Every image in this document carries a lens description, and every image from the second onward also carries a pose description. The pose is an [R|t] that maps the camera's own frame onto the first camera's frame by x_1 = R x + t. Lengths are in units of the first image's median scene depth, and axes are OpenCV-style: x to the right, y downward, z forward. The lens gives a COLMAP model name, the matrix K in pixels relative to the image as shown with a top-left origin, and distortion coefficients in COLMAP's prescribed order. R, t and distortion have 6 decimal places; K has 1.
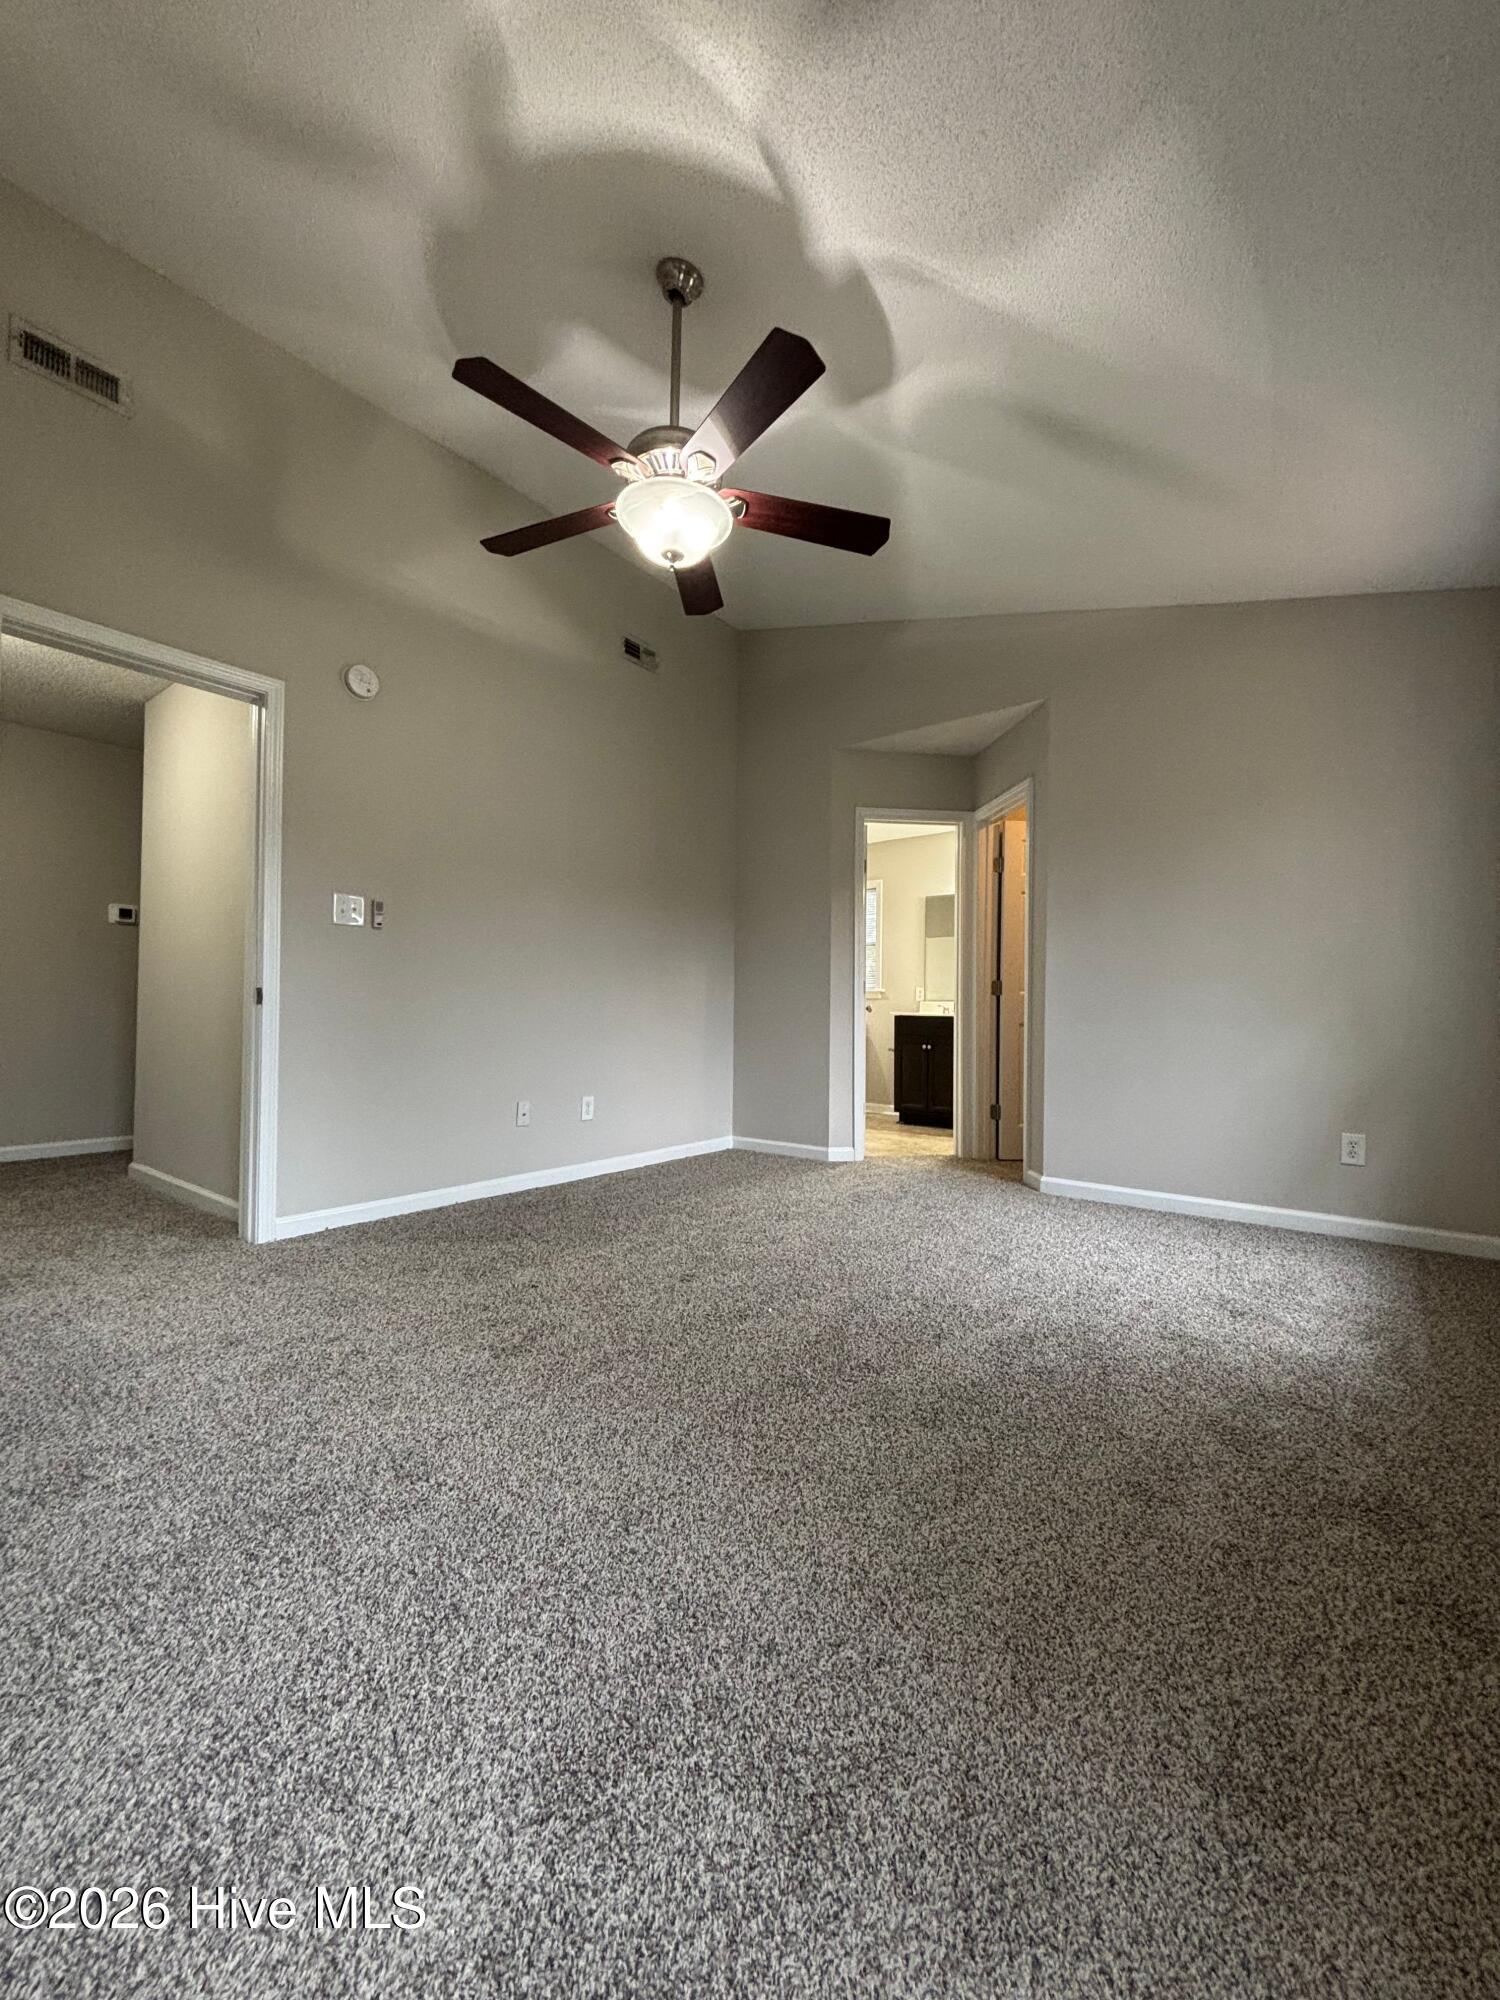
lens RADIAL K [[801.4, 0, 739.9], [0, 801.4, 1005.7], [0, 0, 1]] dist [0.004286, 0.002539]
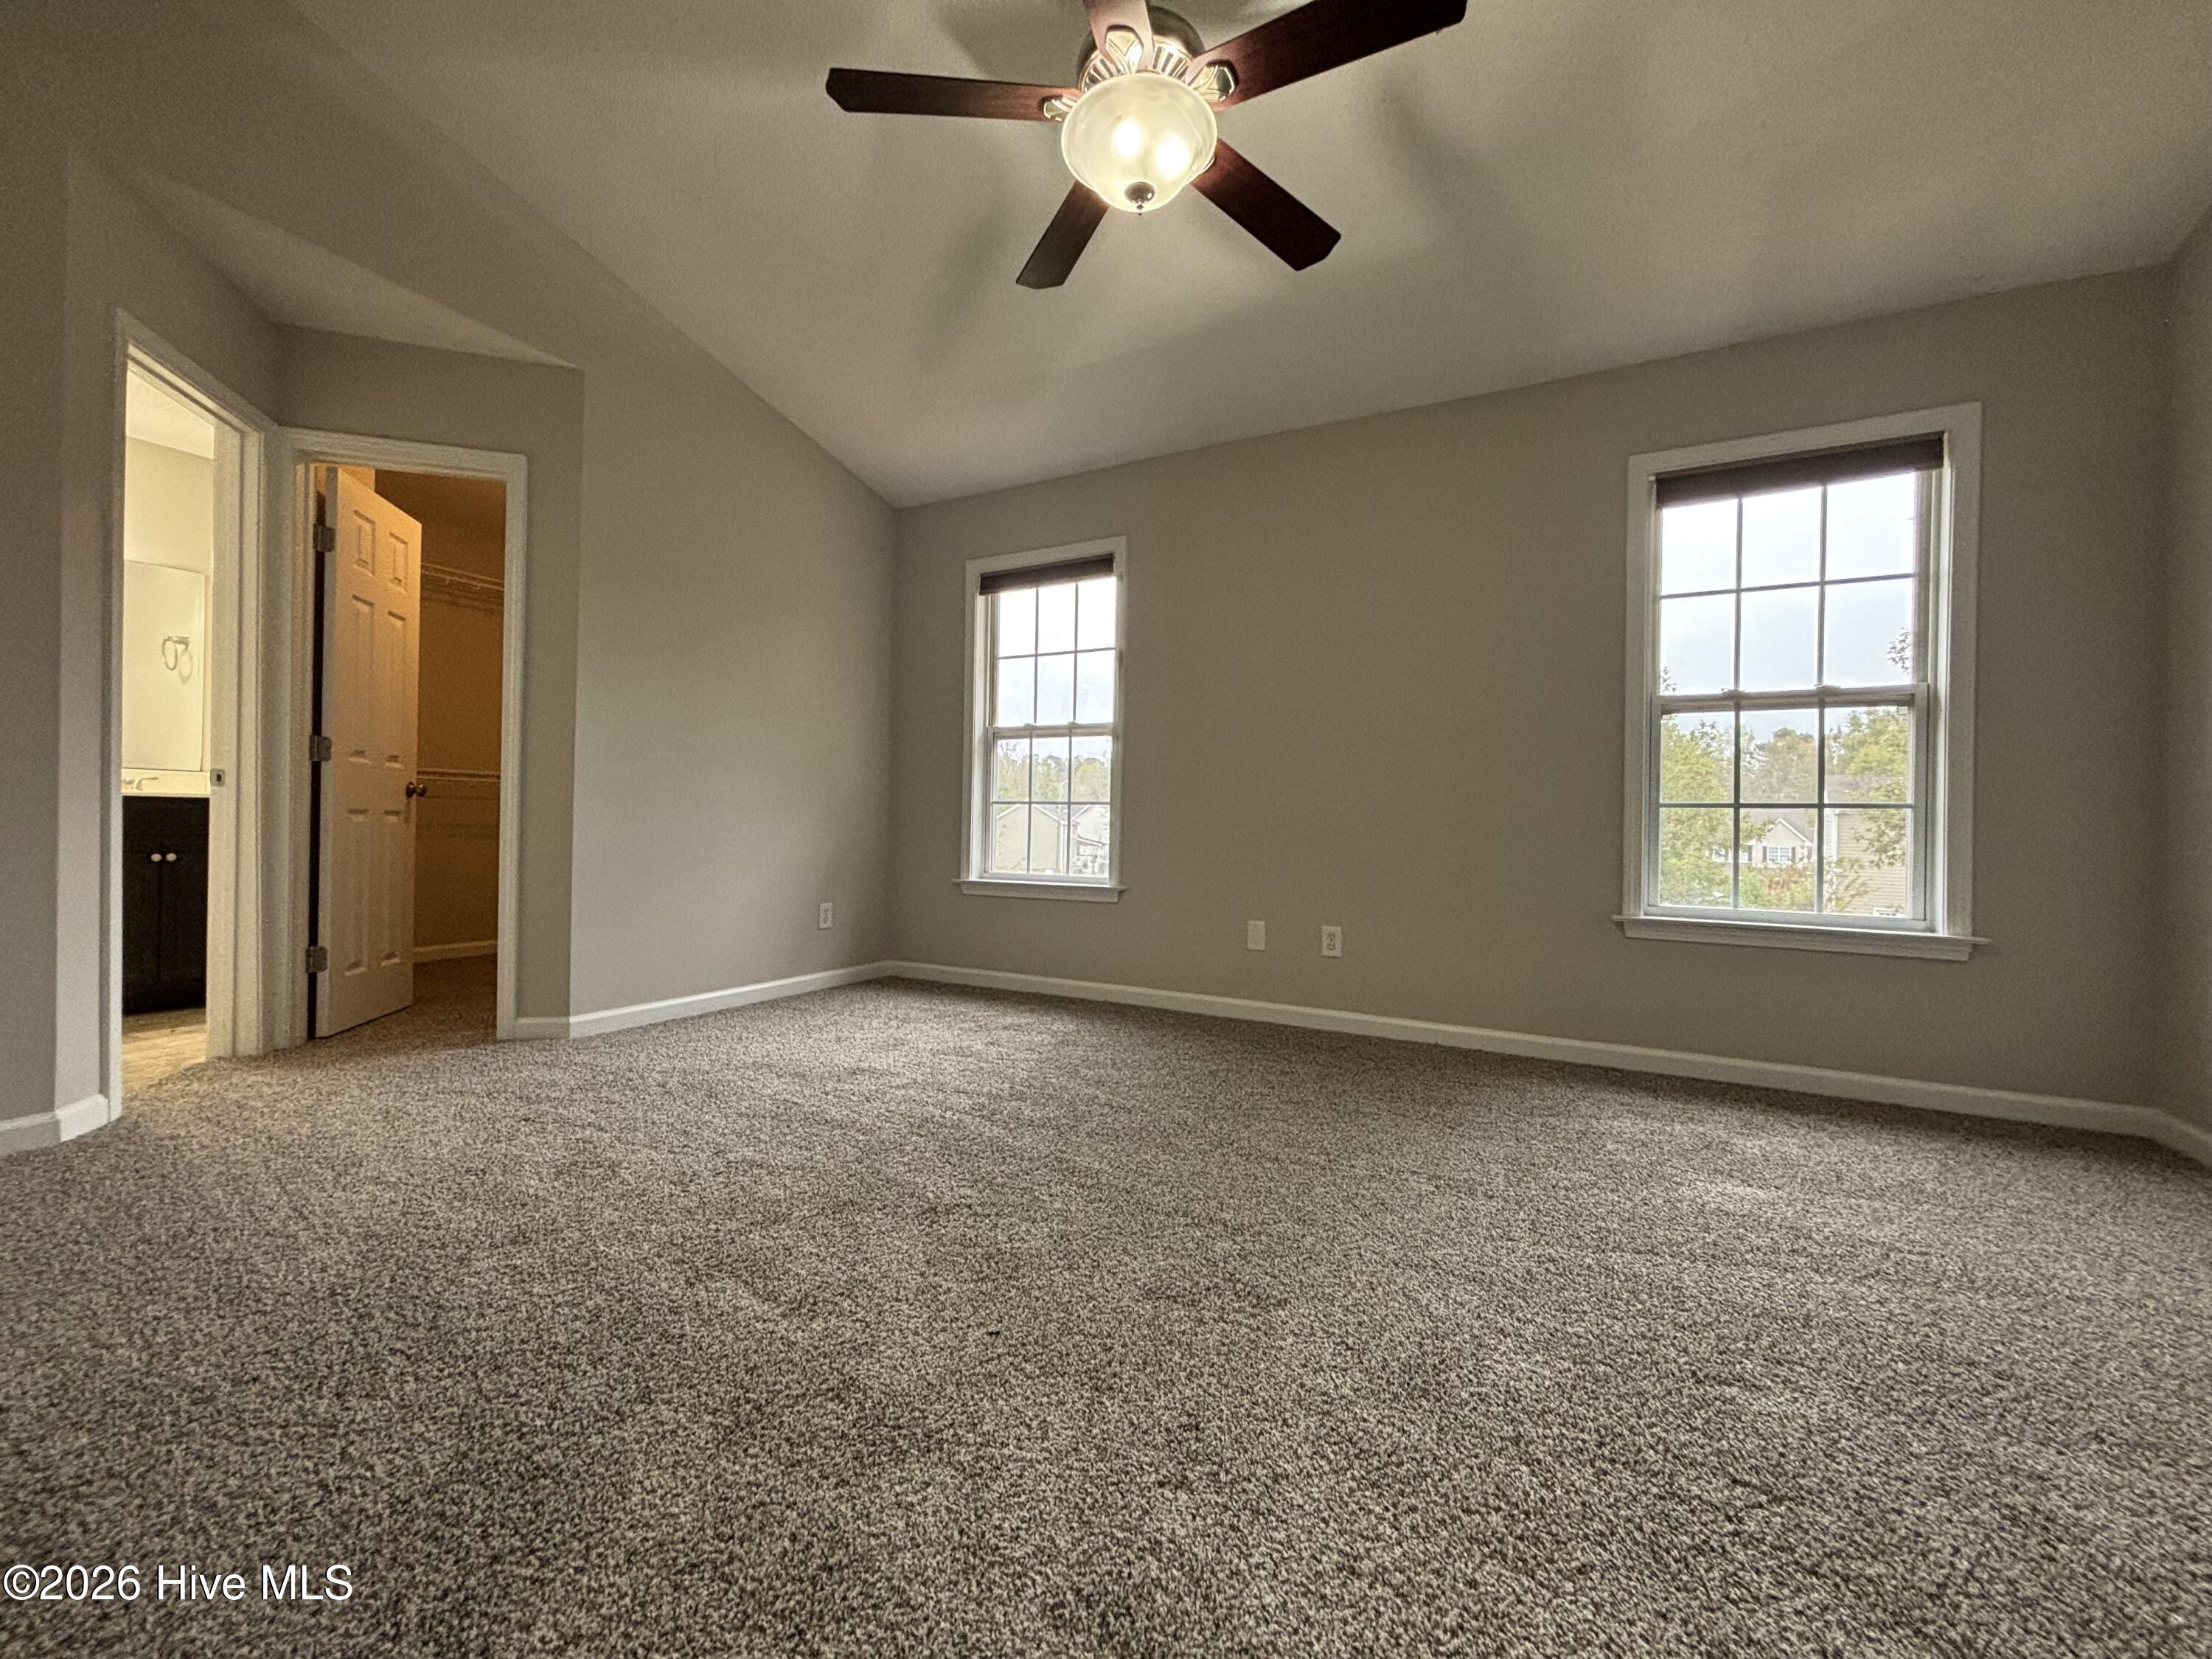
lens RADIAL K [[886.4, 0, 1095.2], [0, 886.4, 824.3], [0, 0, 1]] dist [0.004286, 0.002539]
pose [[-0.164153, -0.009067, 0.986393, -0.430759], [-0.024969, 0.999676, 0.005034, 0.014257], [-0.986119, -0.023803, -0.164326, 0.548195]]
